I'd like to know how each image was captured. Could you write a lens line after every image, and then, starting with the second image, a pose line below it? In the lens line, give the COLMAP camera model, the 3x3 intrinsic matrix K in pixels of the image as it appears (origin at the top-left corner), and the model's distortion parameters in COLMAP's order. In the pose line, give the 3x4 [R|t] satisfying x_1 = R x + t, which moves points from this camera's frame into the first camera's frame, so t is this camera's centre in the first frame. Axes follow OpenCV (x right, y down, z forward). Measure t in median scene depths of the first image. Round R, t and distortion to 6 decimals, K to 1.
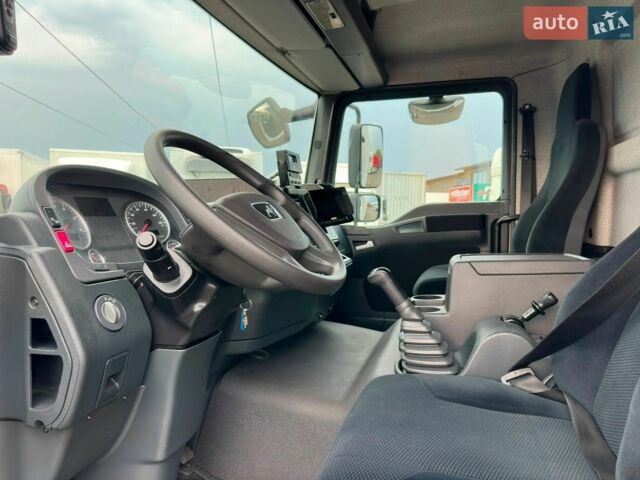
lens RADIAL K [[452.5, 0, 323.5], [0, 452.5, 238.3], [0, 0, 1]] dist [0.092030, -0.138624]
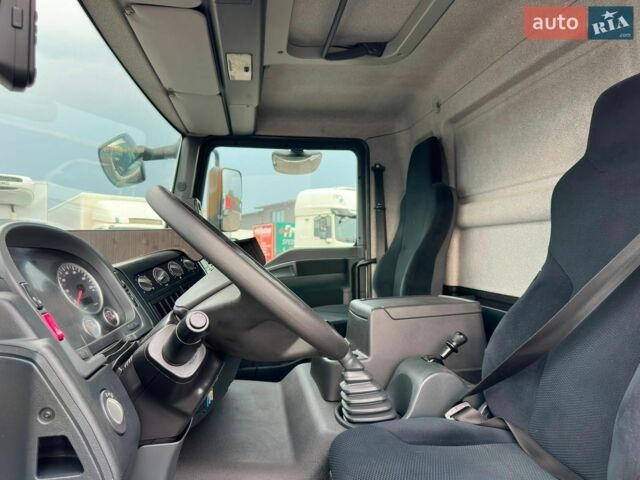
lens RADIAL K [[452.5, 0, 323.5], [0, 452.5, 238.3], [0, 0, 1]] dist [0.092030, -0.138624]
pose [[0.907014, 0.002936, 0.421091, -0.200493], [0.030588, 0.996875, -0.072838, -0.030322], [-0.419989, 0.078945, 0.904089, 0.040101]]
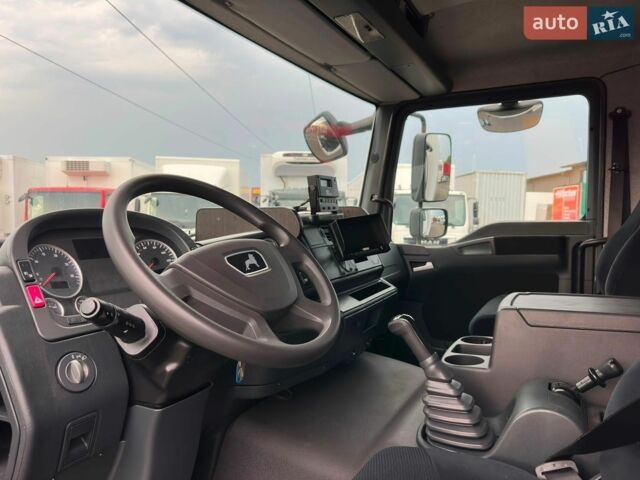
lens RADIAL K [[454.1, 0, 317.5], [0, 454.1, 237.4], [0, 0, 1]] dist [0.059908, -0.071468]
pose [[0.978335, 0.015252, -0.206464, 0.095062], [-0.015724, 0.999876, -0.000644, -0.053883], [0.206428, 0.003876, 0.978454, 0.068786]]
